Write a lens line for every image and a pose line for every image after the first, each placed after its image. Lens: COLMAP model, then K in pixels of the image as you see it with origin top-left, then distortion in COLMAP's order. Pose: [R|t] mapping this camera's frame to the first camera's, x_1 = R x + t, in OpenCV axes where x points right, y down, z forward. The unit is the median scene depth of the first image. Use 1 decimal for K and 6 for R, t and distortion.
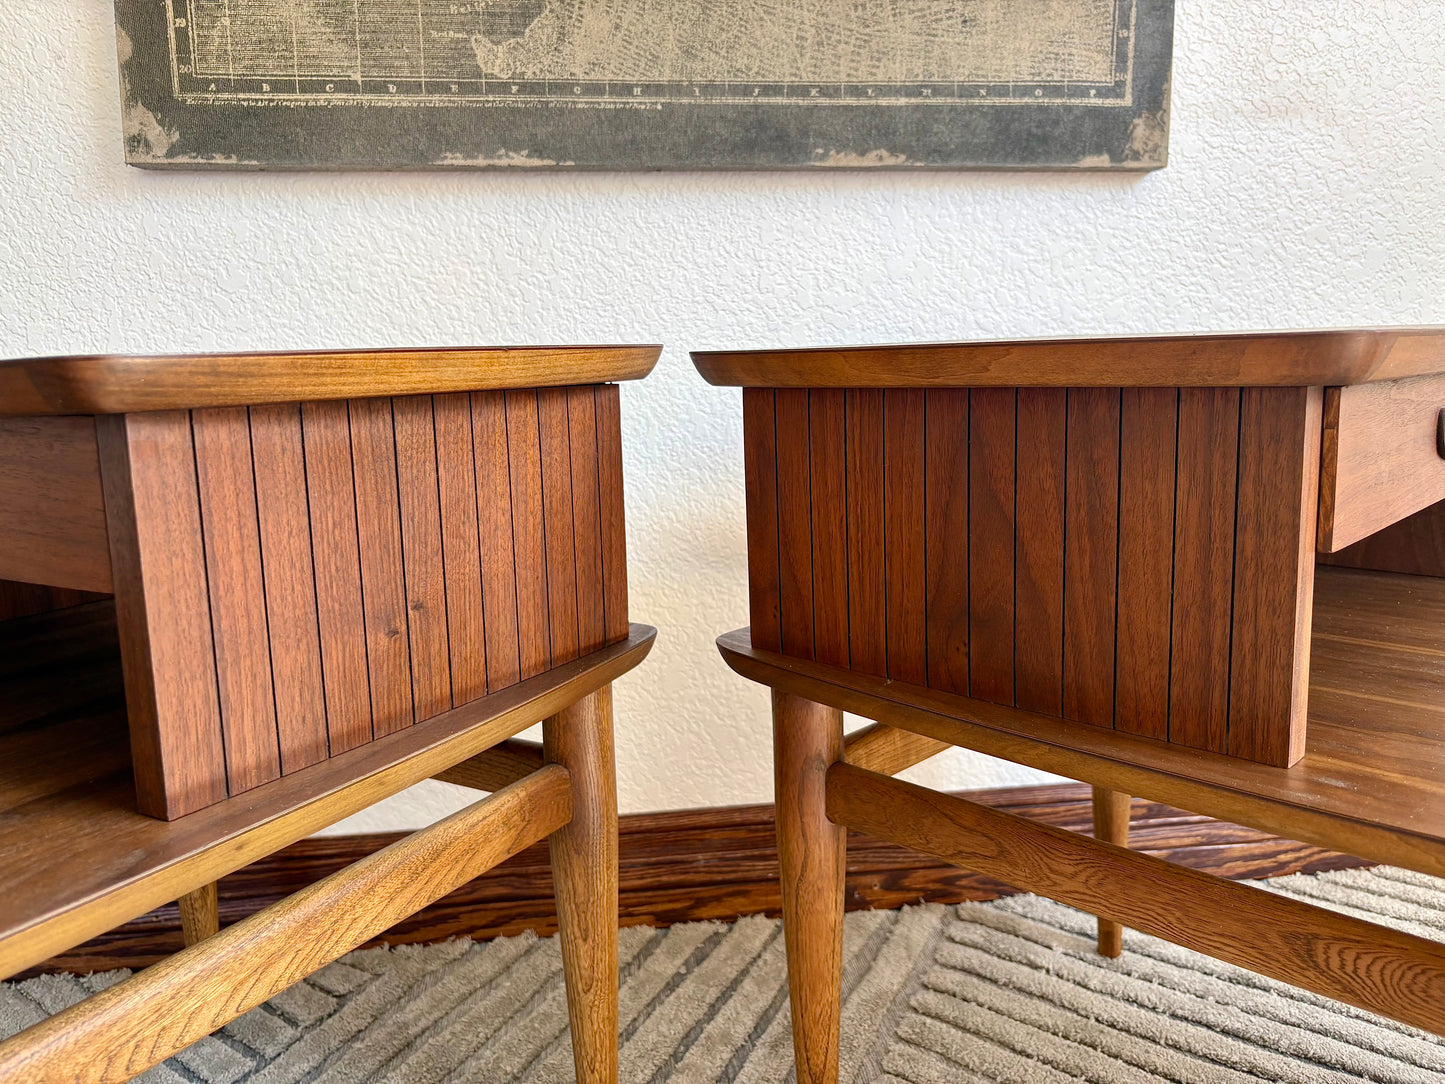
lens RADIAL K [[1075.1, 0, 727.8], [0, 1075.1, 519.1], [0, 0, 1]] dist [0.029040, -0.040835]
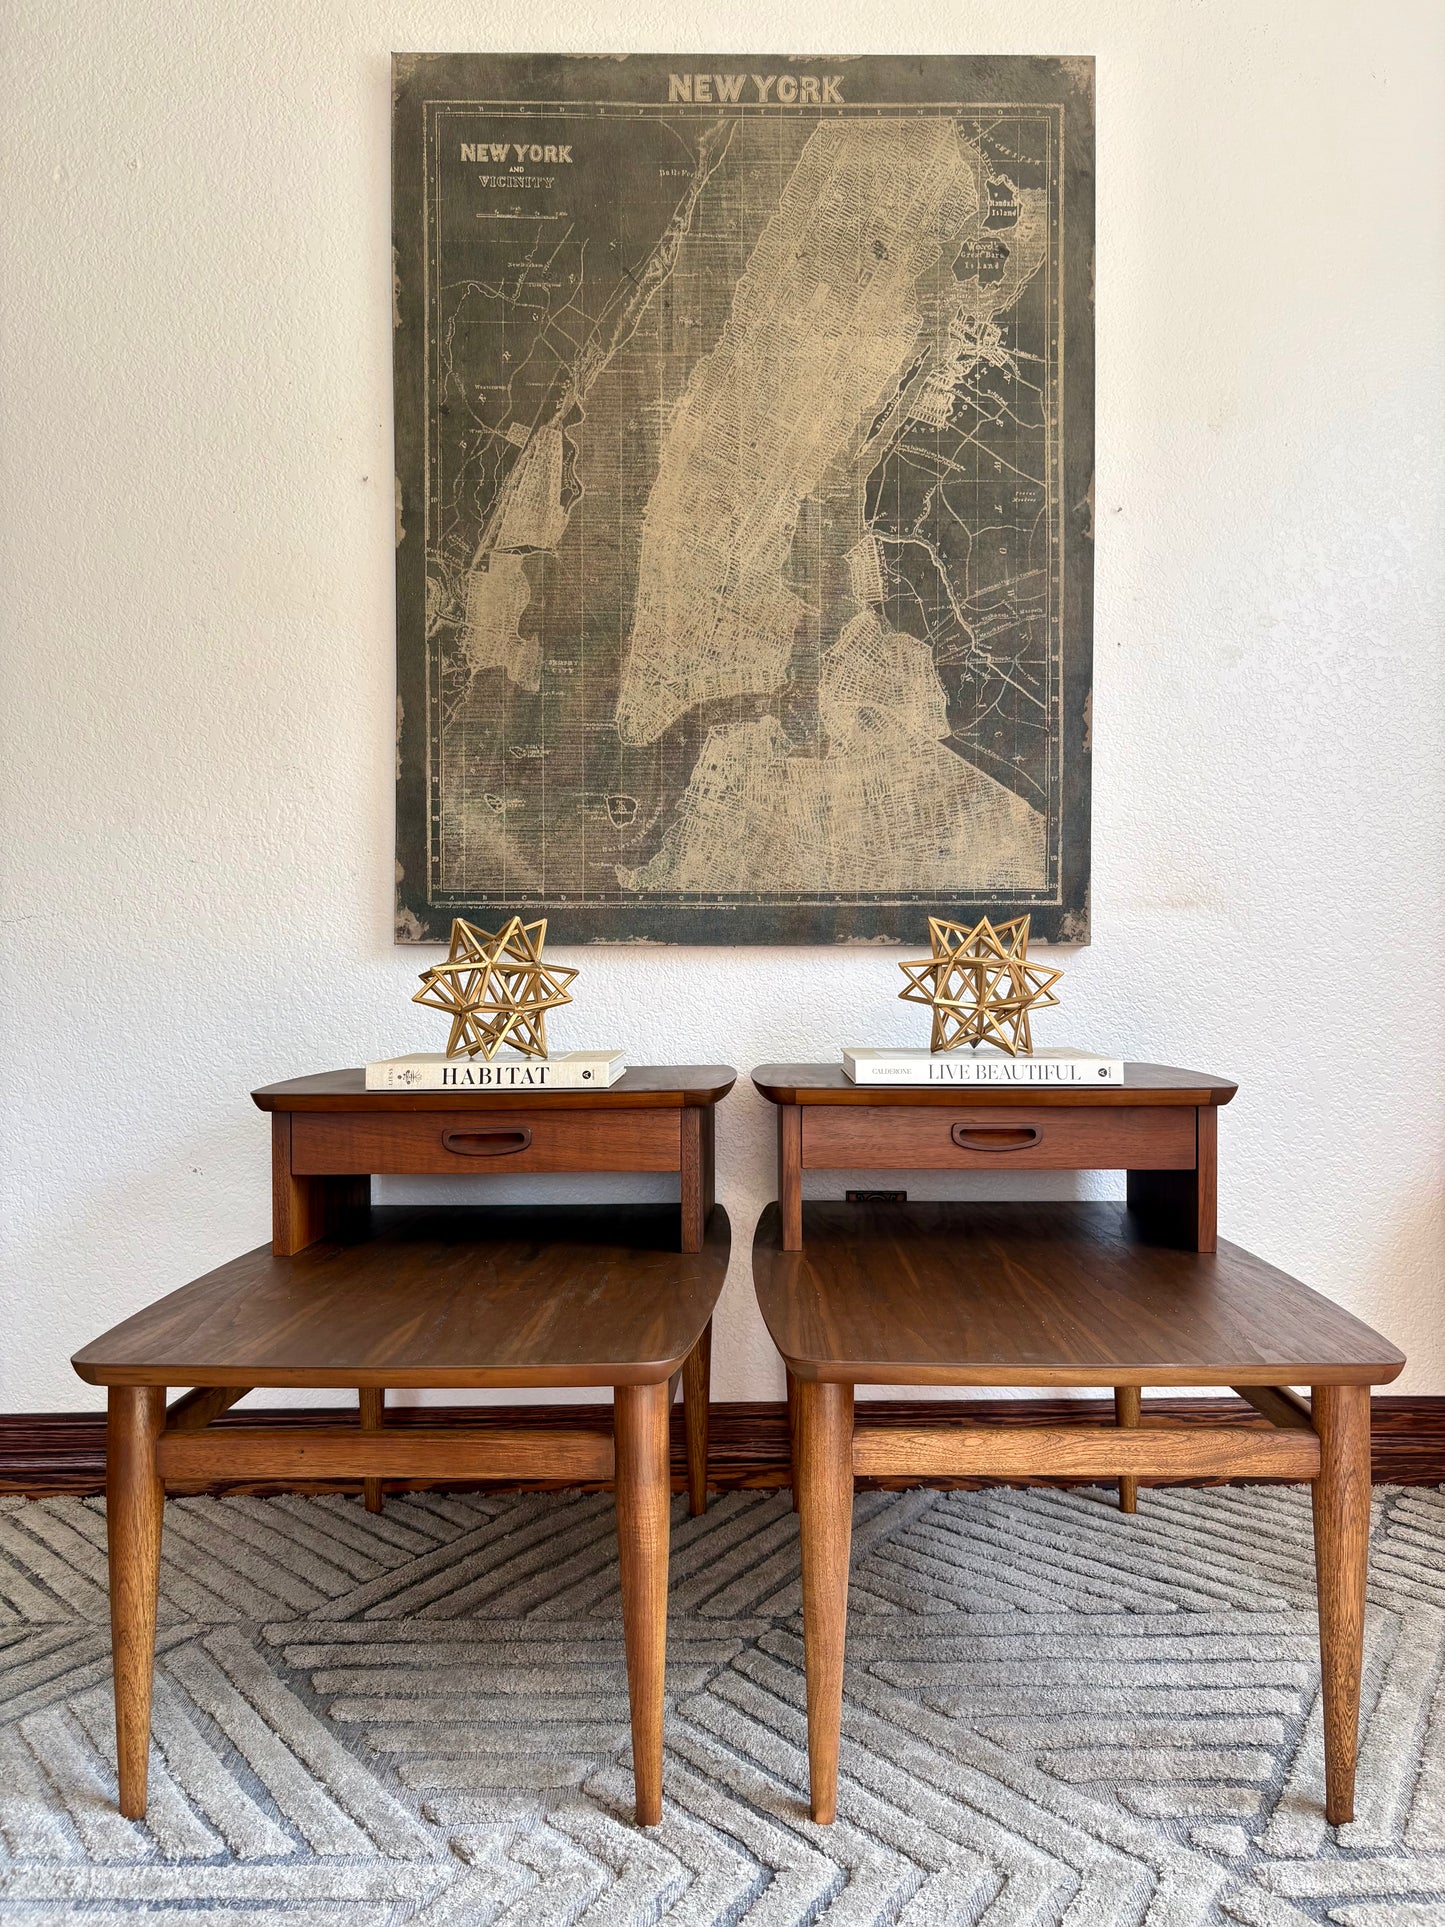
lens RADIAL K [[1455.3, 0, 738.9], [0, 1455.3, 995.8], [0, 0, 1]] dist [0.093010, -0.127698]
pose [[0.993518, 0.017927, -0.112251, 0.172990], [-0.032437, 0.991139, -0.128811, 0.003107], [0.108948, 0.131617, 0.985296, -0.988260]]
